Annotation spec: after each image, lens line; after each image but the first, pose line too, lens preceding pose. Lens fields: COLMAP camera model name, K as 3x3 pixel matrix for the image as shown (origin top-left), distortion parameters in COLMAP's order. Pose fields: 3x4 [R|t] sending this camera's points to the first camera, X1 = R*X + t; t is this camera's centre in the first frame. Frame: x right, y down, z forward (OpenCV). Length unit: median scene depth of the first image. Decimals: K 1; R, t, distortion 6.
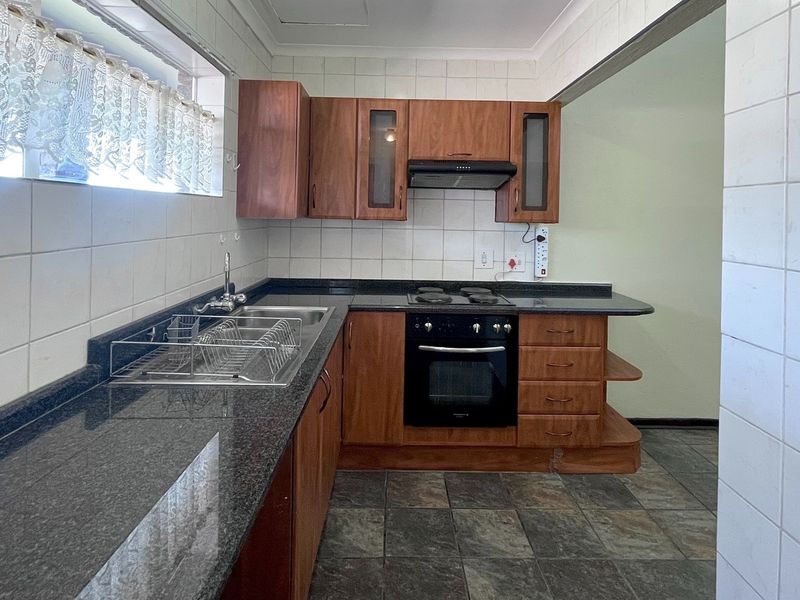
lens RADIAL K [[441.3, 0, 397.1], [0, 441.3, 213.1], [0, 0, 1]] dist [-0.005370, -0.002651]
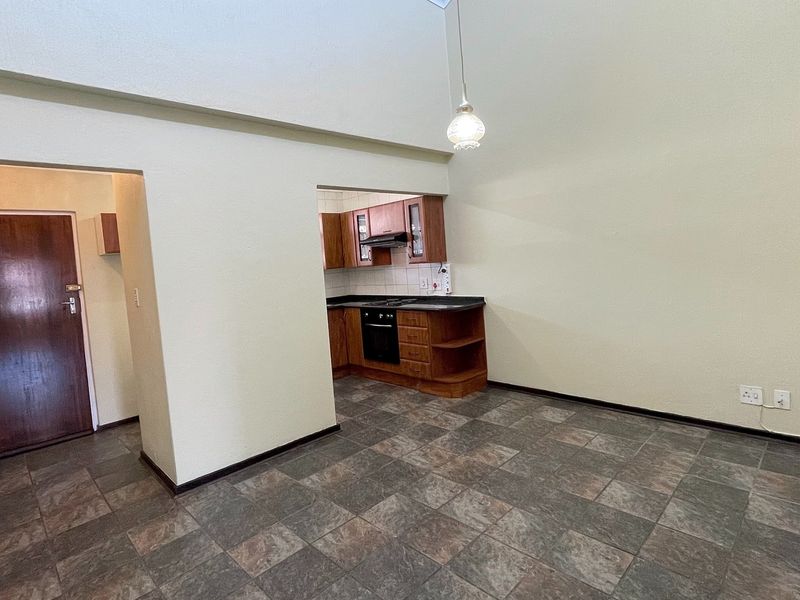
lens RADIAL K [[427.1, 0, 397.9], [0, 427.1, 278.3], [0, 0, 1]] dist [0.000531, -0.000323]
pose [[0.689642, -0.037083, -0.723200, 1.669354], [0.091675, 0.995124, 0.036396, 0.012036], [0.718324, -0.091400, 0.689679, -0.330612]]
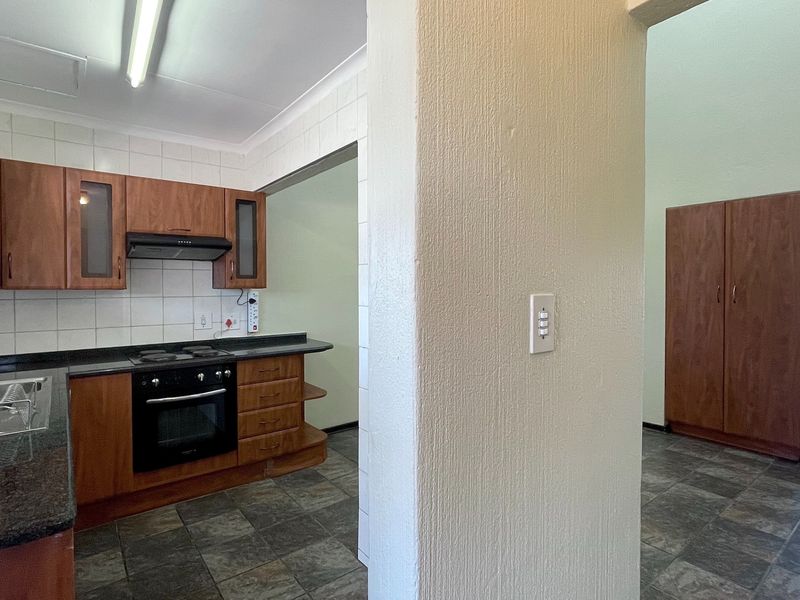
lens RADIAL K [[429.6, 0, 398.3], [0, 429.6, 290.9], [0, 0, 1]] dist [-0.004839, -0.000049]
pose [[0.795226, -0.029597, 0.605590, -0.090554], [0.014704, 0.999455, 0.029538, -0.000032], [-0.606135, -0.014585, 0.795228, -0.242126]]
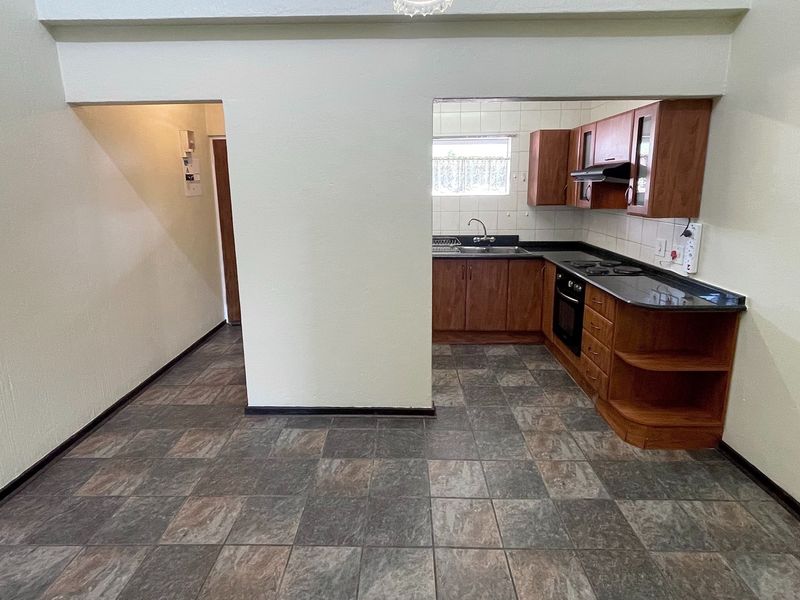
lens RADIAL K [[431.1, 0, 399.8], [0, 431.1, 264.5], [0, 0, 1]] dist [-0.002098, -0.000827]
pose [[-0.023176, 0.168753, -0.985386, 1.557454], [0.010354, 0.985638, 0.168552, -0.052813], [0.999678, -0.006297, -0.024590, 0.444577]]
